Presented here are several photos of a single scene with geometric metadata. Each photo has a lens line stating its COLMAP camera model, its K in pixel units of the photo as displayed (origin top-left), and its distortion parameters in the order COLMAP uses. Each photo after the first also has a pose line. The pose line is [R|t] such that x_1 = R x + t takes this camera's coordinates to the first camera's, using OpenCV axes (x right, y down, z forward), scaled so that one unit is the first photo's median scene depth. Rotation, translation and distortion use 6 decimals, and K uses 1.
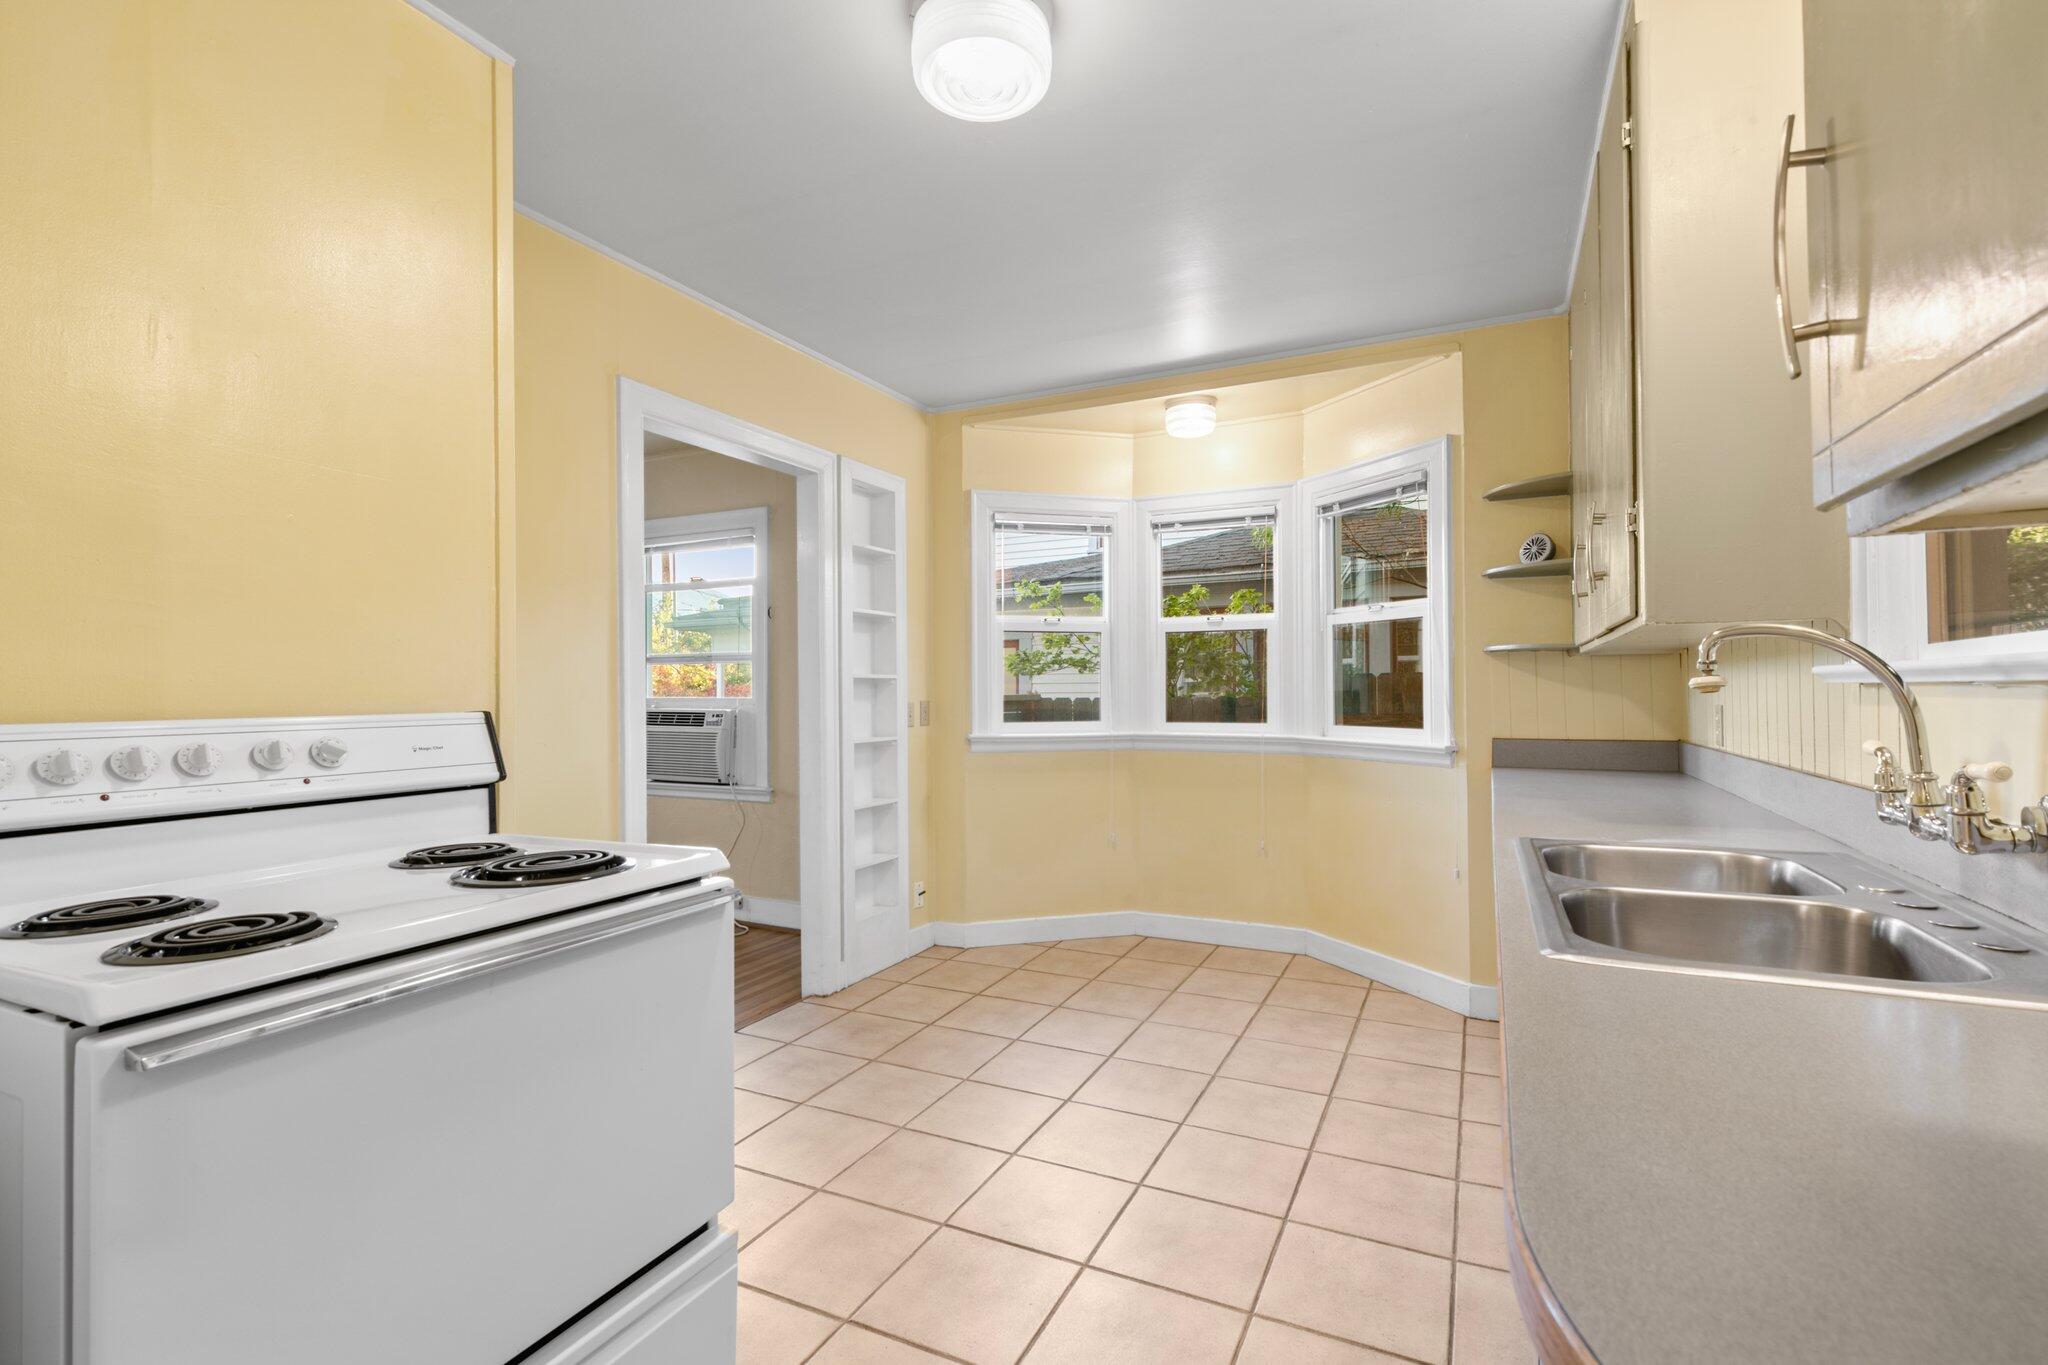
lens RADIAL K [[907.1, 0, 1030.6], [0, 907.1, 685.5], [0, 0, 1]] dist [-0.003129, 0.000042]
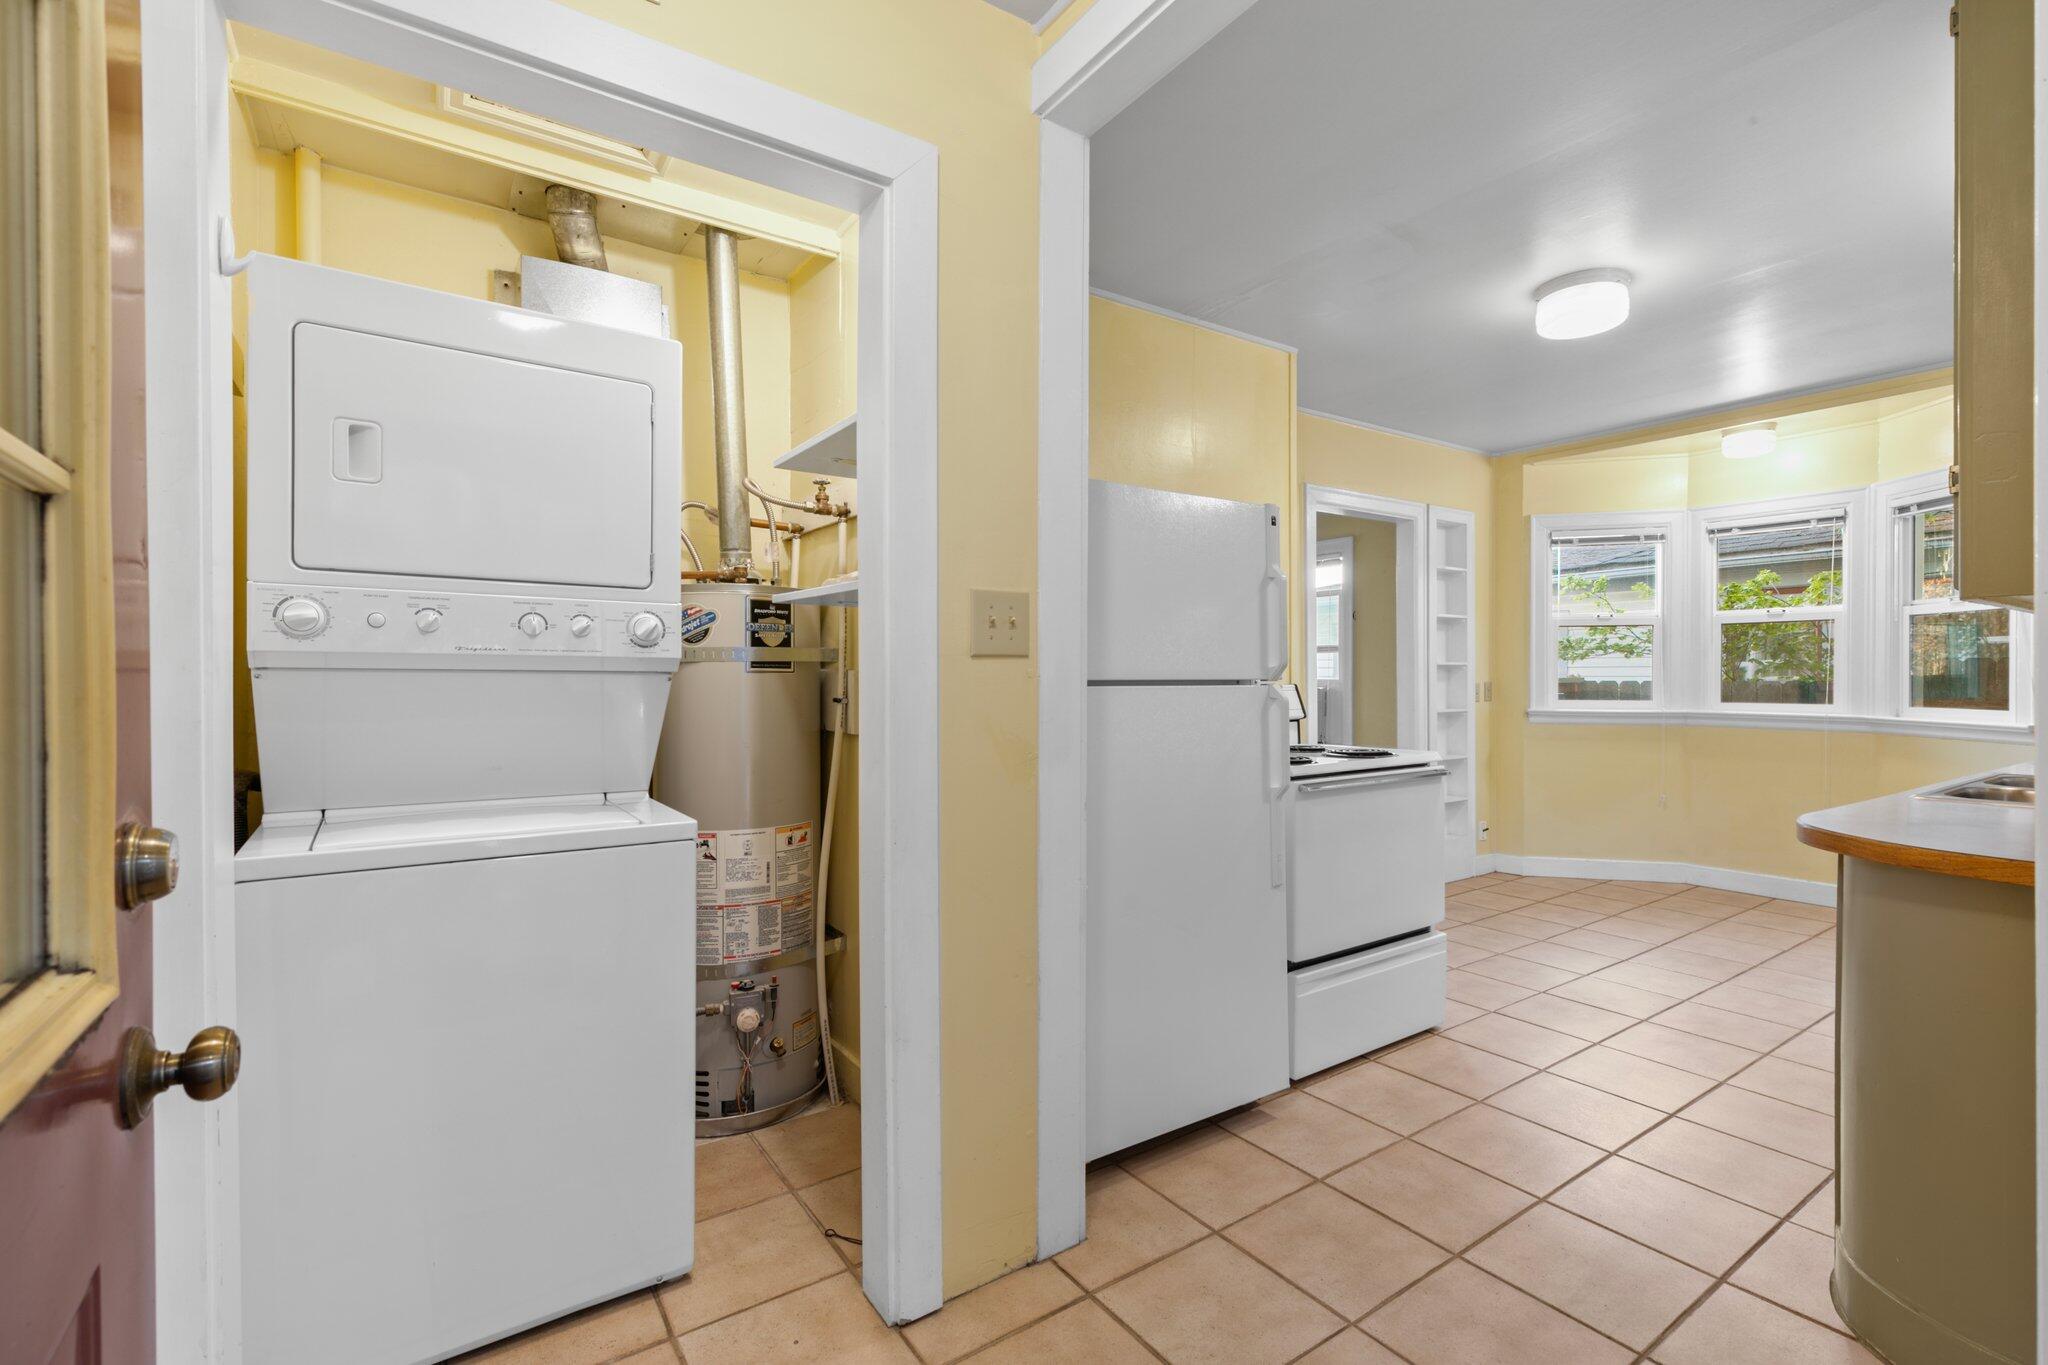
lens RADIAL K [[907.1, 0, 1027.2], [0, 907.1, 684.7], [0, 0, 1]] dist [-0.003129, 0.000042]
pose [[0.868224, 0.007881, -0.496110, -0.048188], [0.001195, 0.999838, 0.017975, -0.003434], [0.496172, -0.016199, 0.868073, -0.463781]]
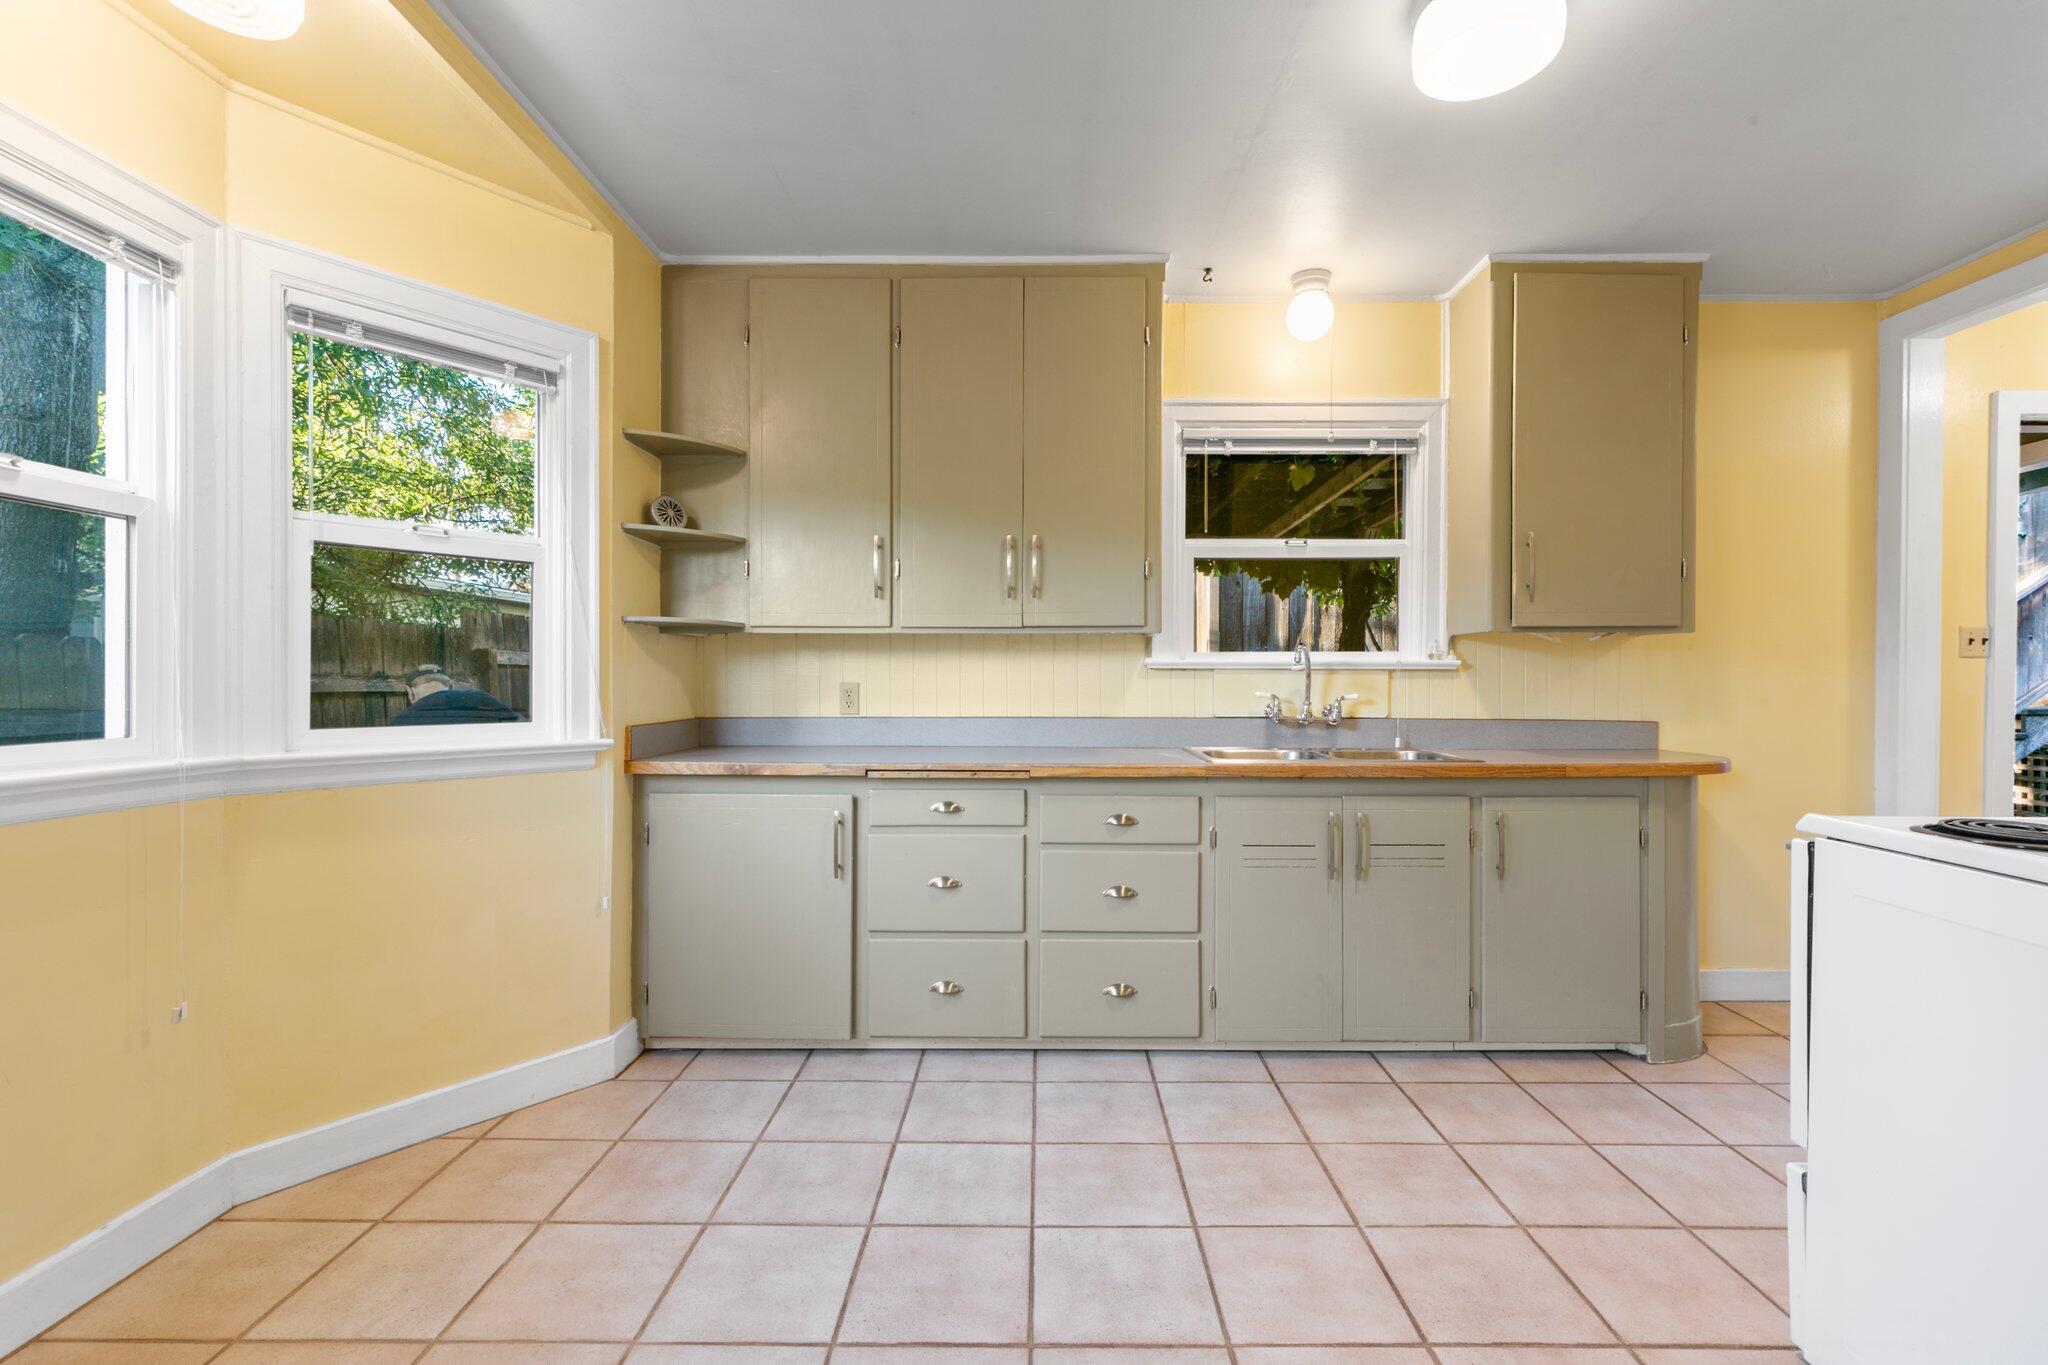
lens RADIAL K [[907.1, 0, 1041.7], [0, 907.1, 687.4], [0, 0, 1]] dist [-0.003129, 0.000042]
pose [[-0.446391, -0.004208, 0.894828, -0.320685], [-0.007114, 0.999974, 0.001154, 0.015082], [-0.894810, -0.005850, -0.446410, 0.822786]]
